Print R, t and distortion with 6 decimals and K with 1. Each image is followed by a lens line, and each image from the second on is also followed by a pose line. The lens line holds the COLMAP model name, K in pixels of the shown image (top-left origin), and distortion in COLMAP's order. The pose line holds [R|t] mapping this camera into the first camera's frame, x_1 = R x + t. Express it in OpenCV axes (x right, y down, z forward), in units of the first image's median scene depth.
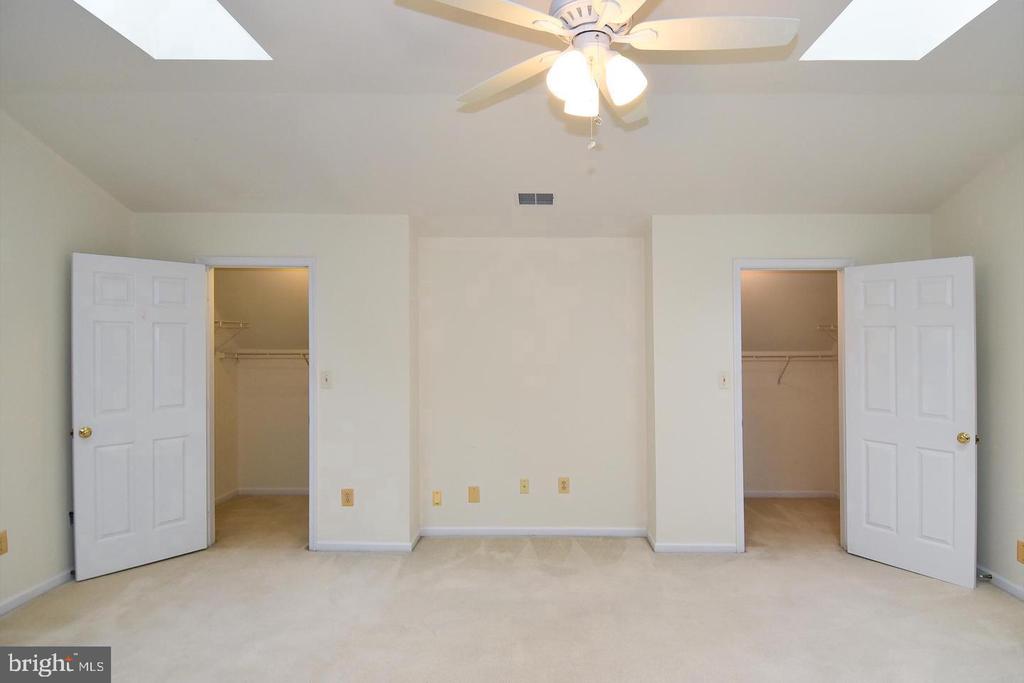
lens RADIAL K [[536.8, 0, 511.7], [0, 536.8, 348.8], [0, 0, 1]] dist [0.143184, -0.140636]
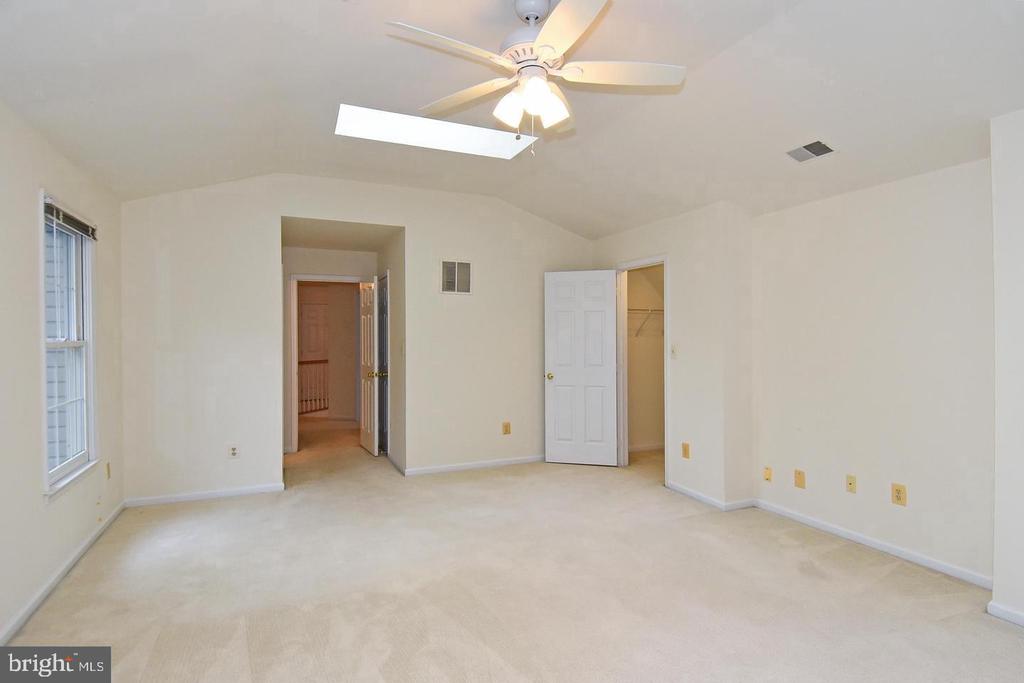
lens RADIAL K [[547.8, 0, 512.0], [0, 547.8, 341.5], [0, 0, 1]] dist [0.000182, -0.000381]
pose [[0.397231, 0.009114, -0.917673, 0.639357], [0.007735, 0.999882, 0.013278, 0.015493], [0.917686, -0.012373, 0.397113, 0.180879]]
